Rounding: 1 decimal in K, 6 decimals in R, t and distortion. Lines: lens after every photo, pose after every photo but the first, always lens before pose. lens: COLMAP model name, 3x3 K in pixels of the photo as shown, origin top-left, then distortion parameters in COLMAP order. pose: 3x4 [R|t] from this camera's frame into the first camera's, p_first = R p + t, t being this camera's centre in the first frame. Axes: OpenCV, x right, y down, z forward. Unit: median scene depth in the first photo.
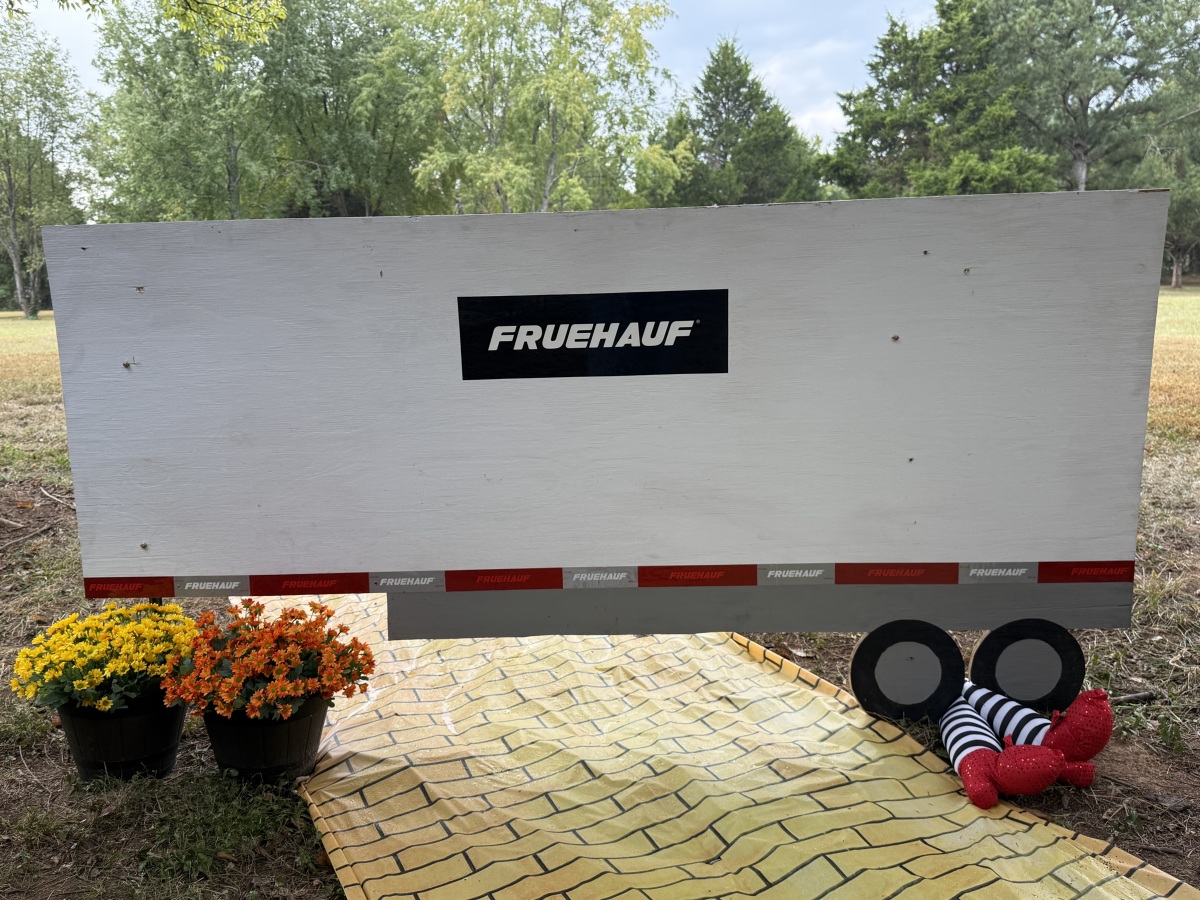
lens RADIAL K [[1064.2, 0, 600.0], [0, 1064.2, 450.0], [0, 0, 1]] dist [0.085450, -0.179862]
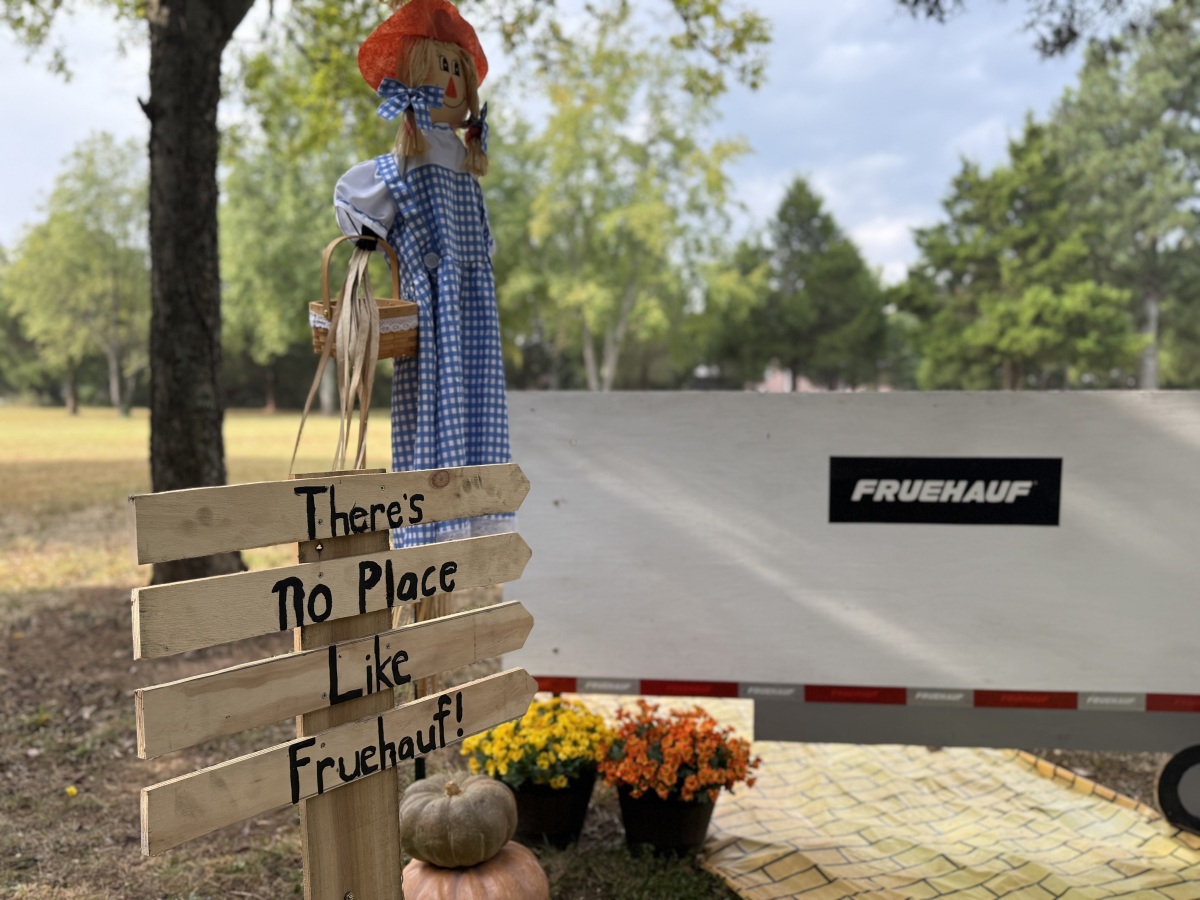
lens RADIAL K [[1064.2, 0, 600.0], [0, 1064.2, 450.0], [0, 0, 1]] dist [0.085450, -0.179862]
pose [[0.998153, 0.034758, -0.049832, -0.321406], [-0.039872, 0.993608, -0.105606, -0.009739], [0.045843, 0.107398, 0.993159, -0.216136]]
